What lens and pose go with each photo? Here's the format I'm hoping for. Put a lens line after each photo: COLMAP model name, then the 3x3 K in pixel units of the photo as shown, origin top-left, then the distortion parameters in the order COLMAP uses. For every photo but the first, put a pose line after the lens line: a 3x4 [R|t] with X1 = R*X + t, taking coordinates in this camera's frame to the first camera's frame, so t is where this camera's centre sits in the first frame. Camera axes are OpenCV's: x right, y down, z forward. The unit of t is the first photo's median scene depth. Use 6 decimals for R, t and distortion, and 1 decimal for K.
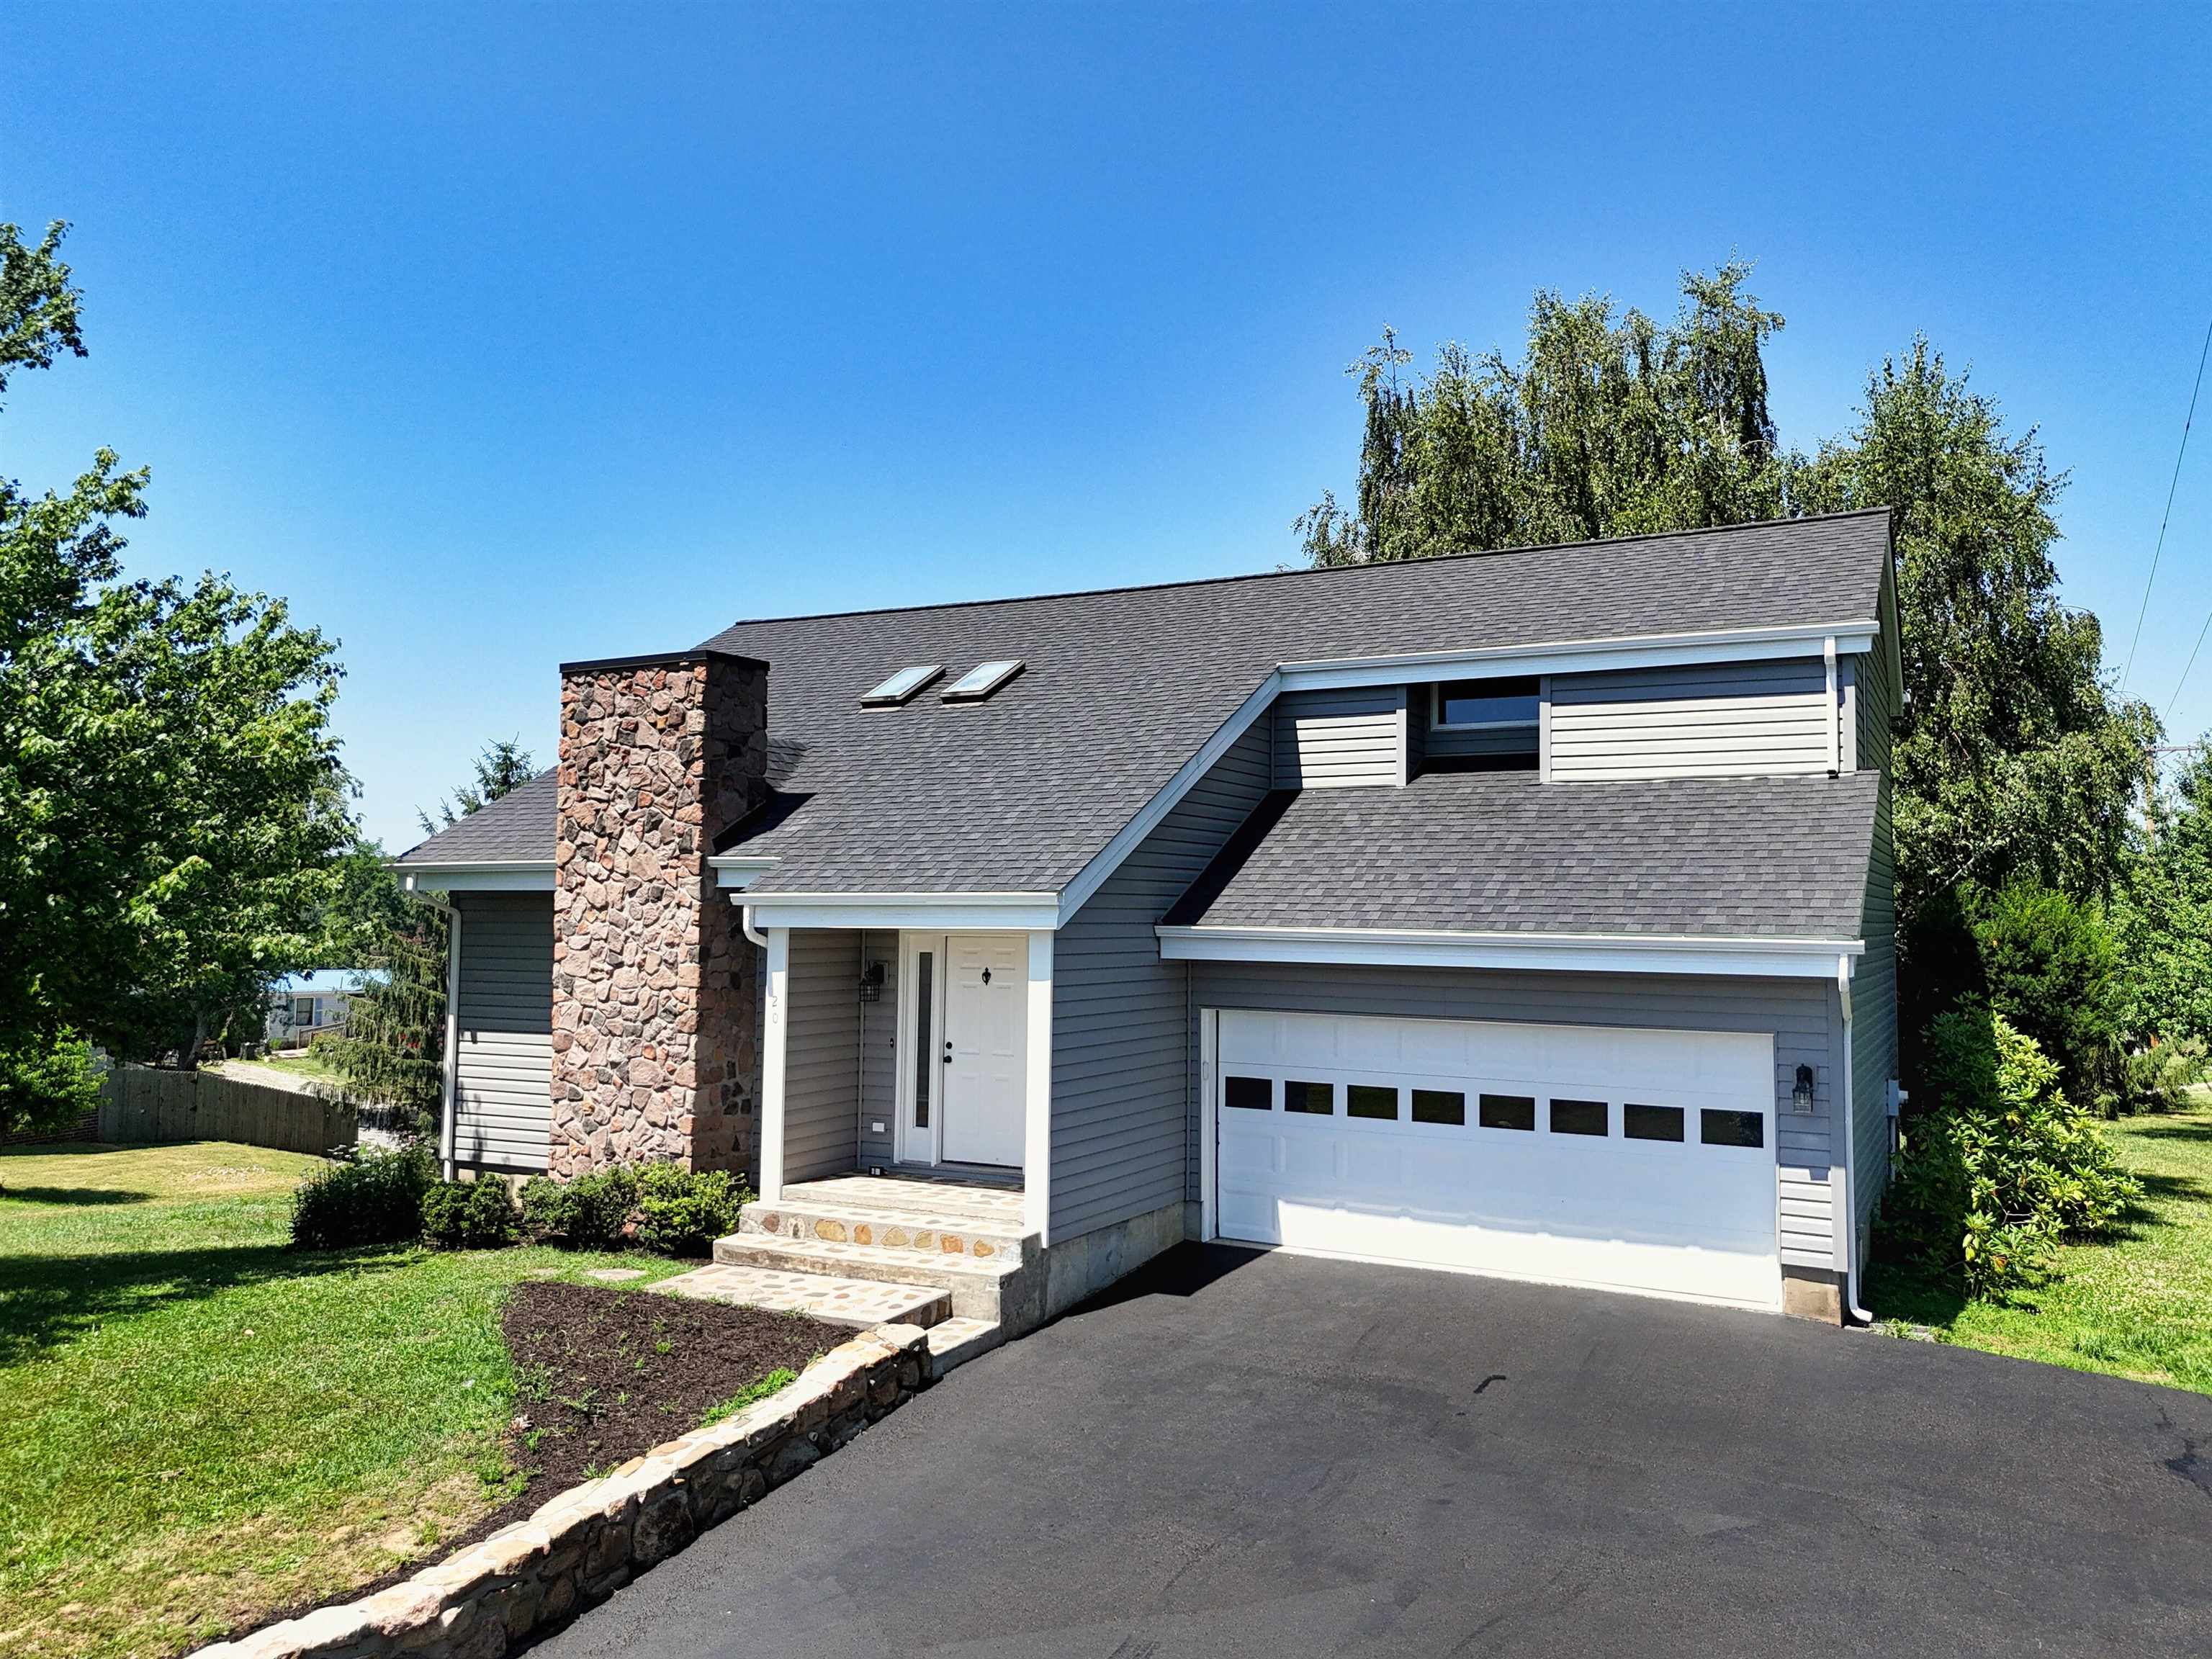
lens RADIAL K [[1653.1, 0, 1122.1], [0, 1653.1, 825.0], [0, 0, 1]] dist [0.045552, -0.037811]
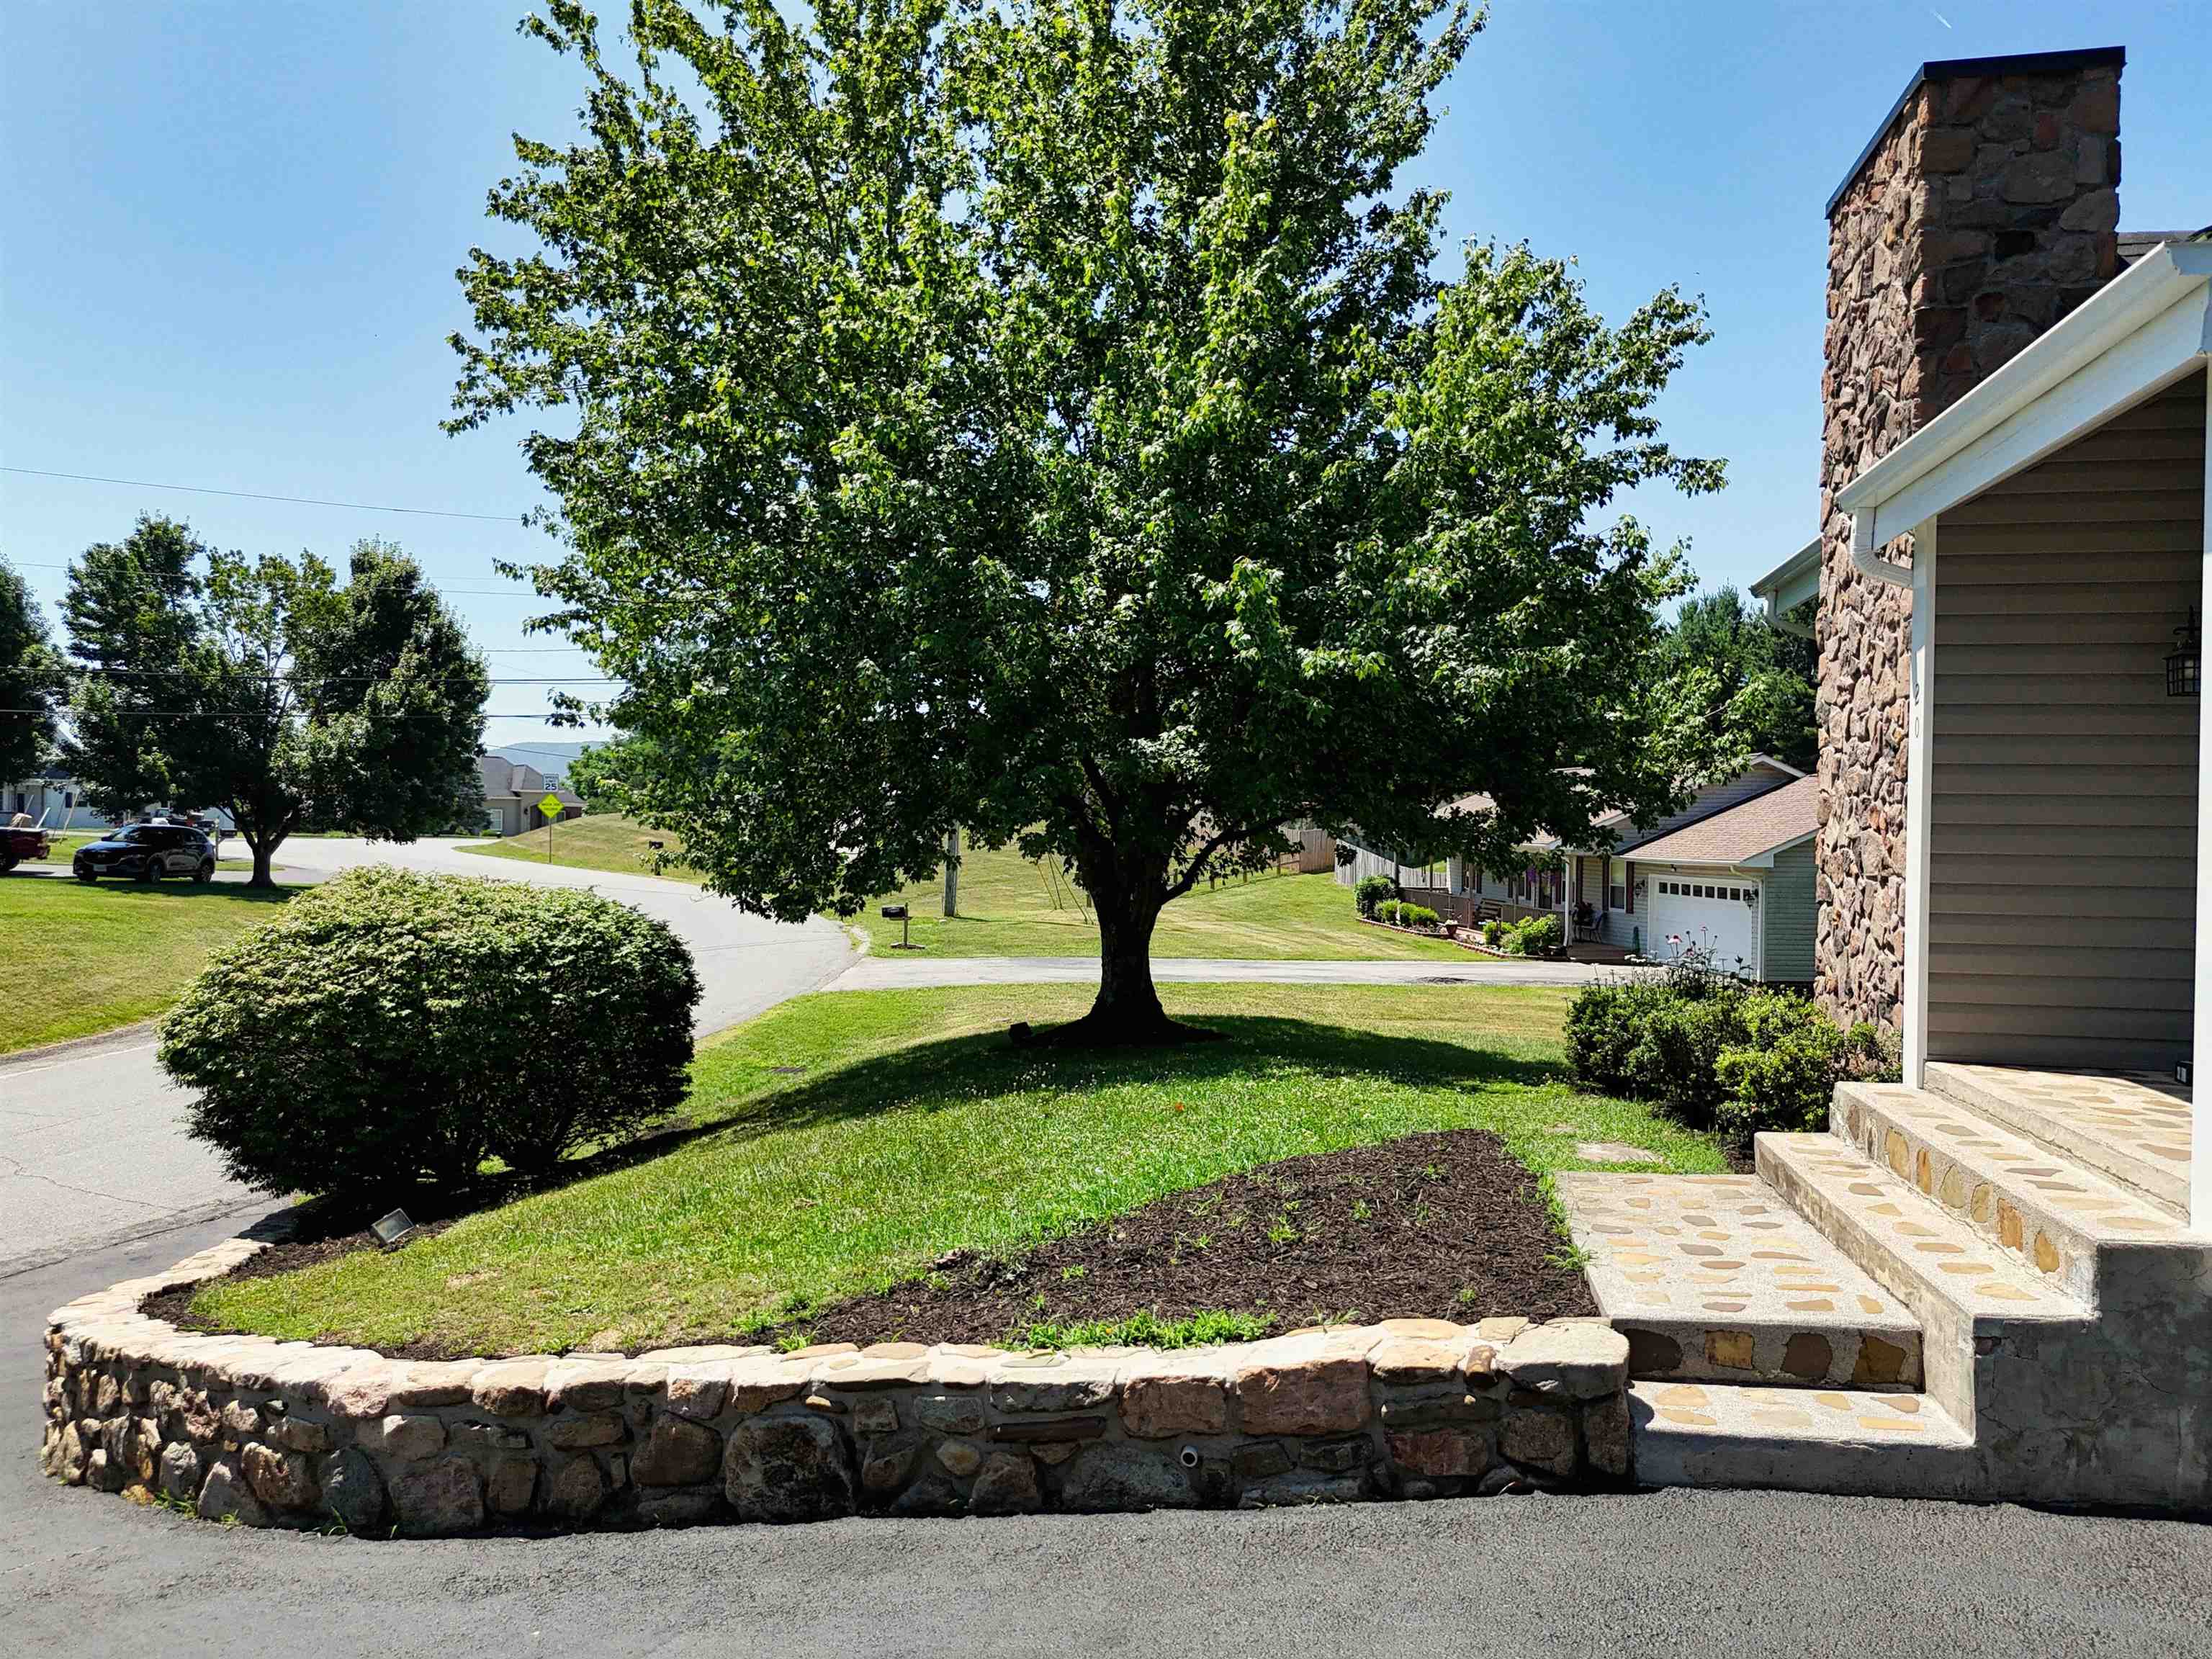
lens RADIAL K [[1653.1, 0, 1104.7], [0, 1653.1, 836.1], [0, 0, 1]] dist [0.045552, -0.037811]
pose [[0.294236, -0.003400, -0.955727, 0.189222], [0.042677, 0.999043, 0.009585, 0.128968], [0.954779, -0.043608, 0.294100, 0.595323]]
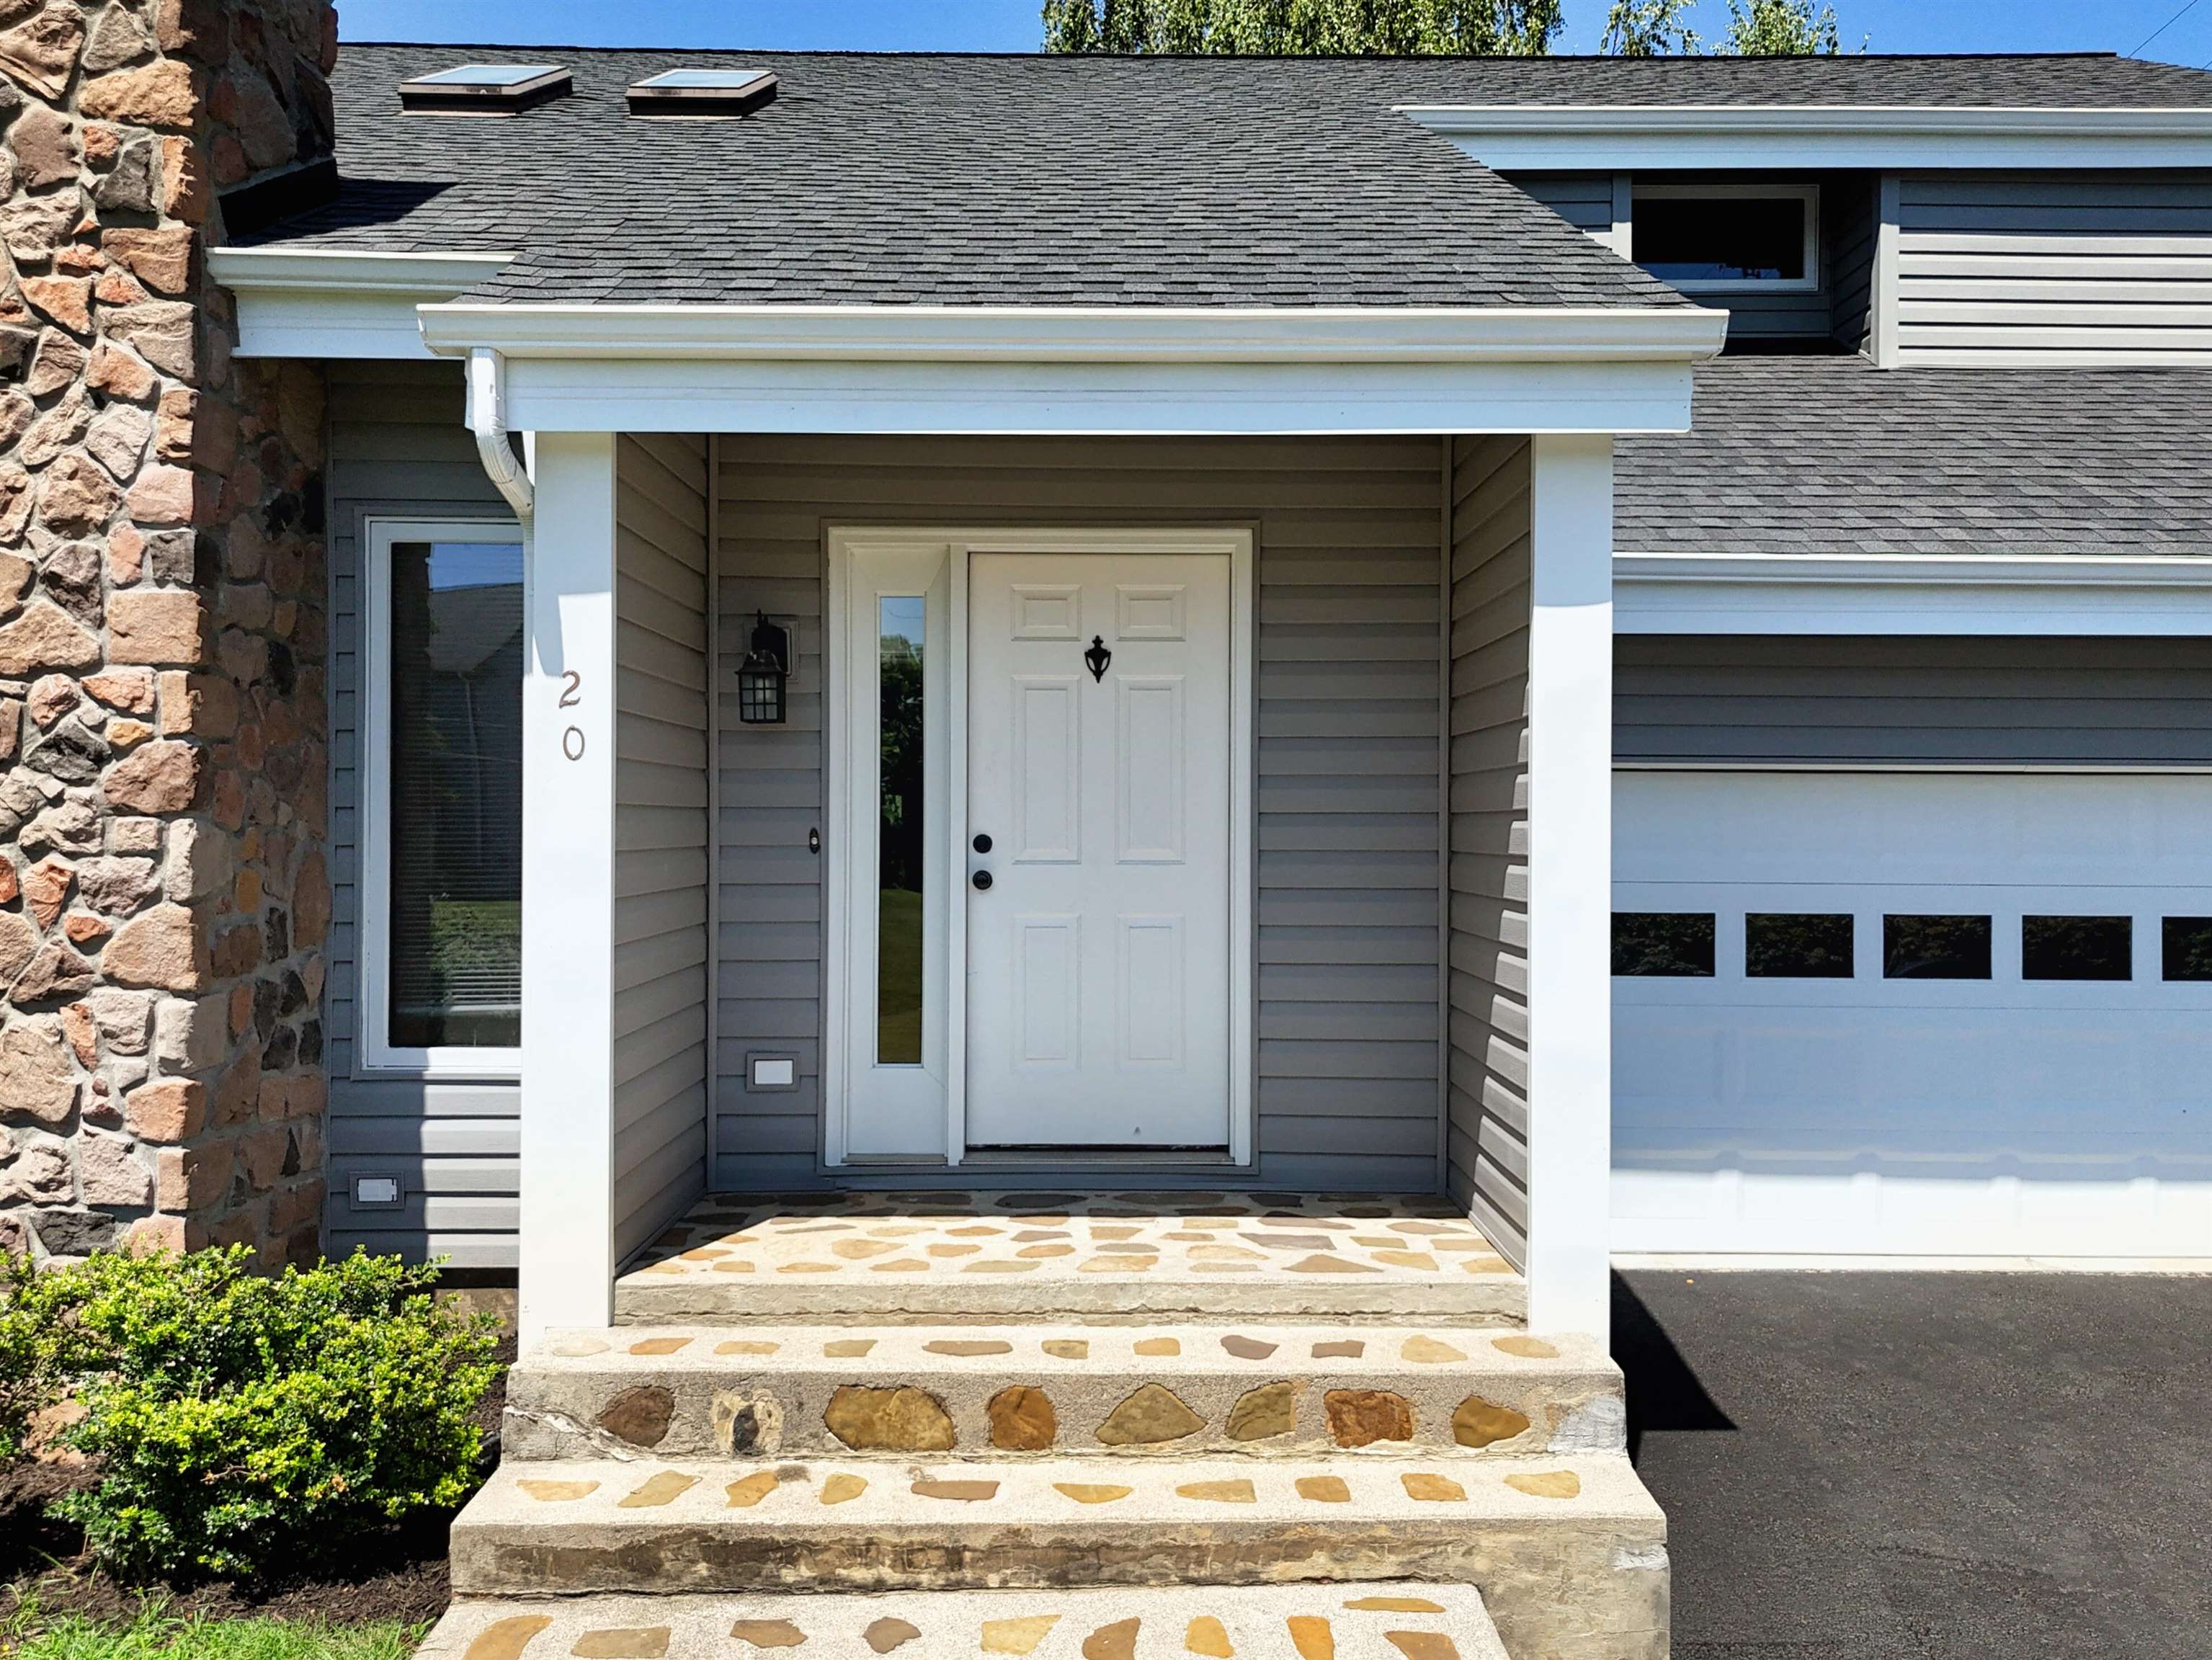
lens RADIAL K [[1653.1, 0, 1086.9], [0, 1653.1, 837.0], [0, 0, 1]] dist [0.045552, -0.037811]
pose [[0.876968, -0.006796, 0.480500, -0.260029], [-0.024163, 0.998012, 0.058215, 0.107794], [-0.479940, -0.062663, 0.875060, 0.649905]]
